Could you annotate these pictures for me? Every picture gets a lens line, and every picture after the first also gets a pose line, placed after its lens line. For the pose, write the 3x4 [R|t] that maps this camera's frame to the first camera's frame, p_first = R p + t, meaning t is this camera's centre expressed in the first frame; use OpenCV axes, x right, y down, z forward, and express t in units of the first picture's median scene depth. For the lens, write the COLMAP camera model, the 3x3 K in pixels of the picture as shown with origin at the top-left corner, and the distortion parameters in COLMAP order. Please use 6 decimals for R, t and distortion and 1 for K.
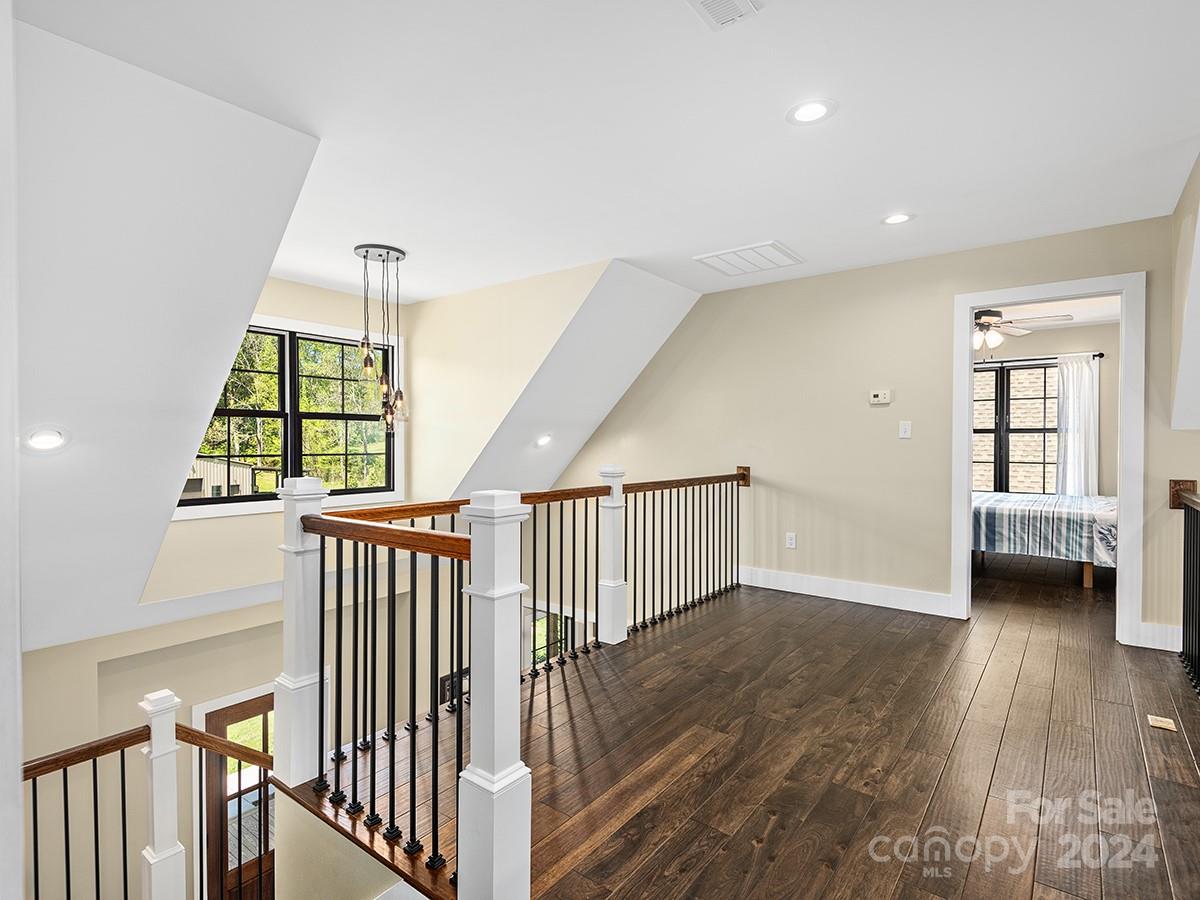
lens RADIAL K [[613.0, 0, 595.1], [0, 613.0, 448.0], [0, 0, 1]] dist [0.017334, -0.011249]
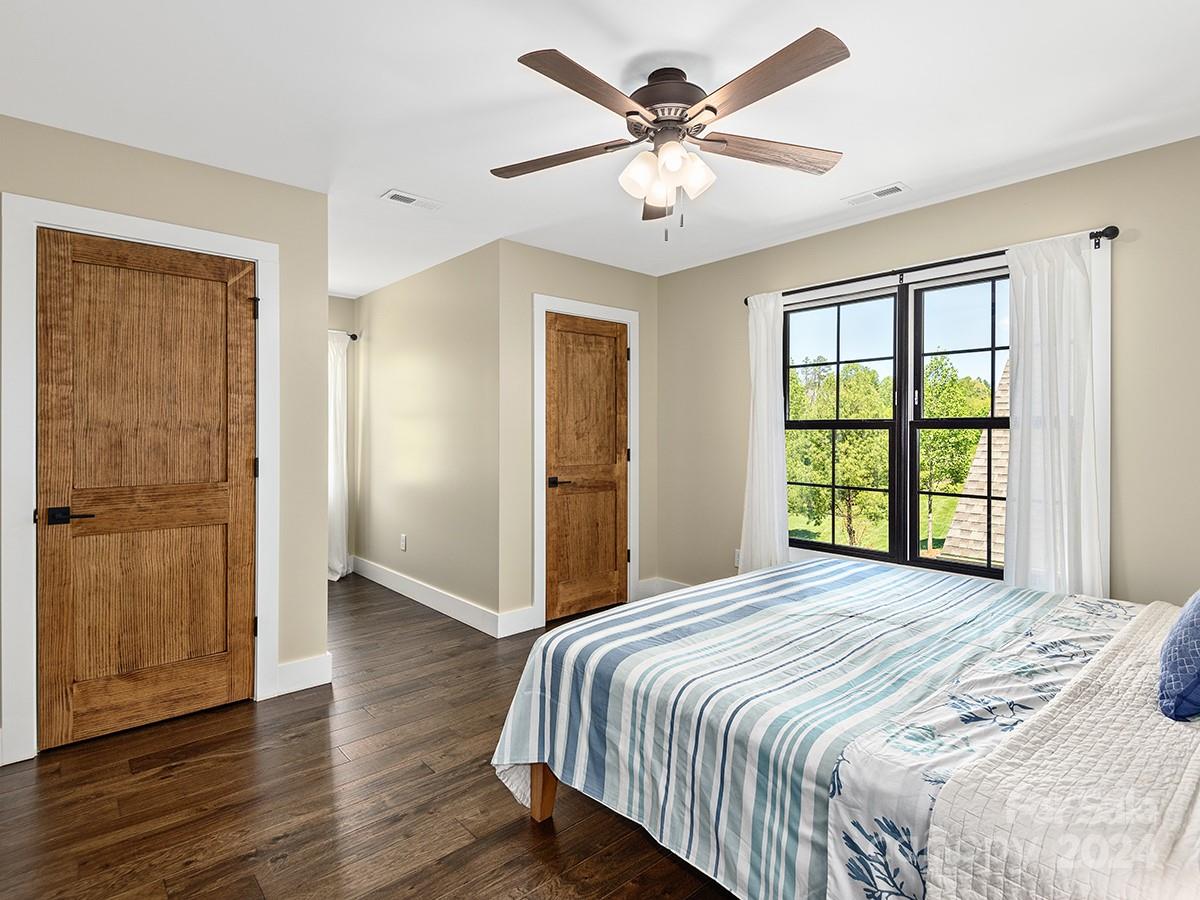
lens RADIAL K [[613.0, 0, 605.9], [0, 613.0, 441.5], [0, 0, 1]] dist [0.017334, -0.011249]
pose [[0.984377, 0.006974, -0.175933, 0.716164], [-0.006880, 0.999976, 0.001146, -0.018672], [0.175936, 0.000082, 0.984402, 0.695938]]
